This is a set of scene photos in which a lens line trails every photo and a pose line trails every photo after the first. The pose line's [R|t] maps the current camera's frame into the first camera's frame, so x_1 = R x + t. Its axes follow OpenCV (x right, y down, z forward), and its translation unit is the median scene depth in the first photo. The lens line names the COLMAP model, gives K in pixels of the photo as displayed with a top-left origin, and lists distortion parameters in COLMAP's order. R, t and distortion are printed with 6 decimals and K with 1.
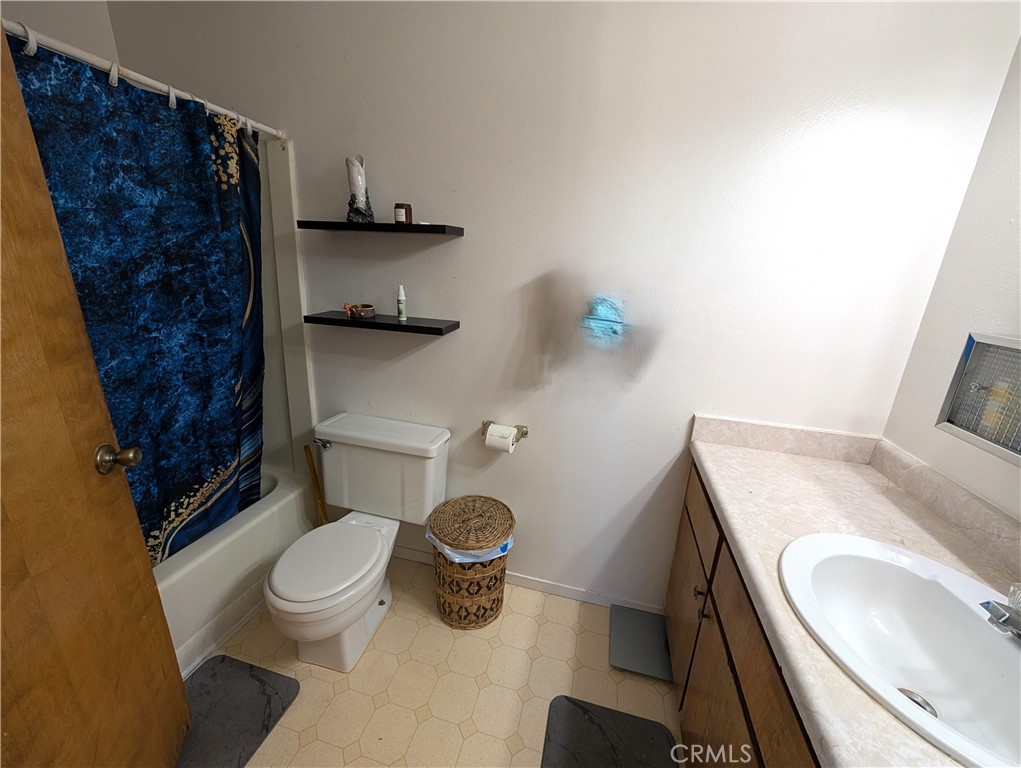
lens RADIAL K [[387.0, 0, 509.6], [0, 387.0, 383.4], [0, 0, 1]] dist [-0.000366, -0.000217]
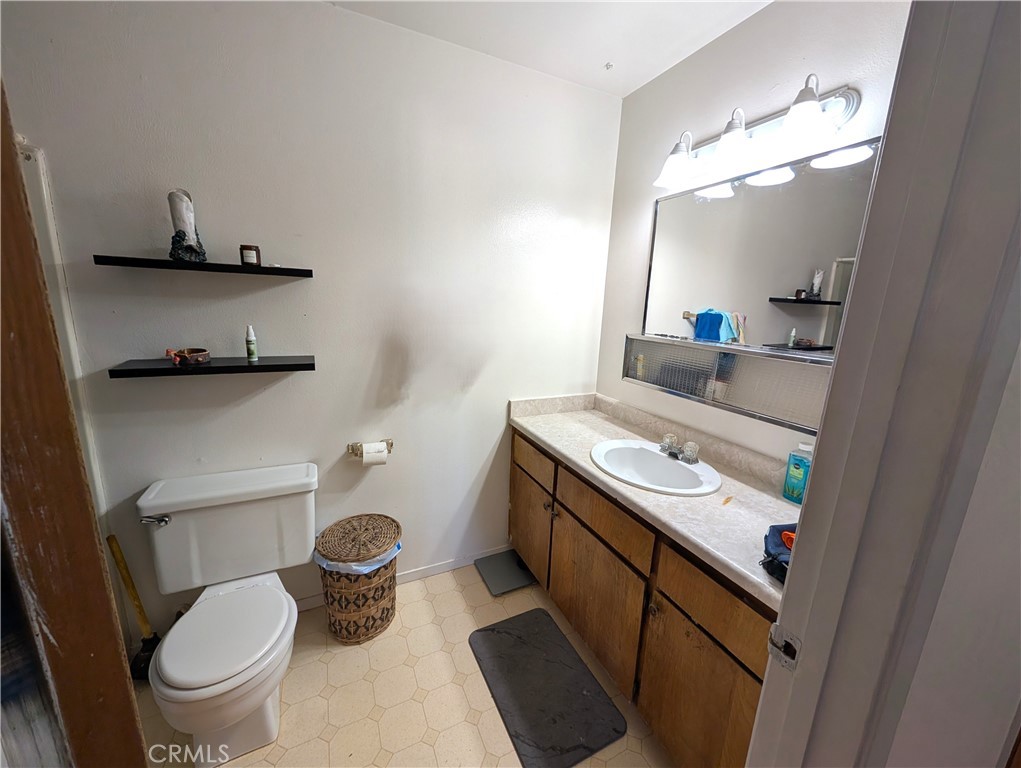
lens RADIAL K [[387.0, 0, 509.6], [0, 387.0, 383.4], [0, 0, 1]] dist [-0.000366, -0.000217]
pose [[0.763609, -0.152379, 0.627441, -0.422165], [0.180184, 0.983439, 0.019548, -0.012008], [-0.620028, 0.098127, 0.778419, -0.150171]]
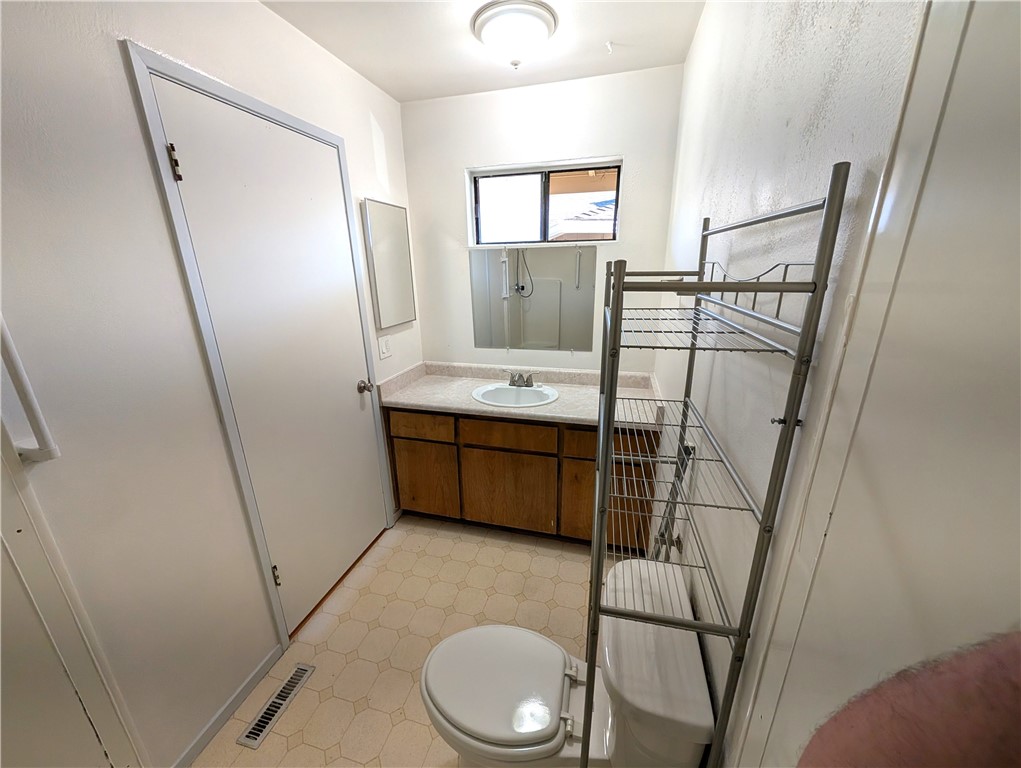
lens RADIAL K [[387.0, 0, 509.6], [0, 387.0, 383.4], [0, 0, 1]] dist [-0.000366, -0.000217]
pose [[-0.000477, -0.339020, 0.940779, -0.958381], [0.298349, 0.897885, 0.323714, -0.259495], [-0.954457, 0.280835, 0.100718, 0.317988]]
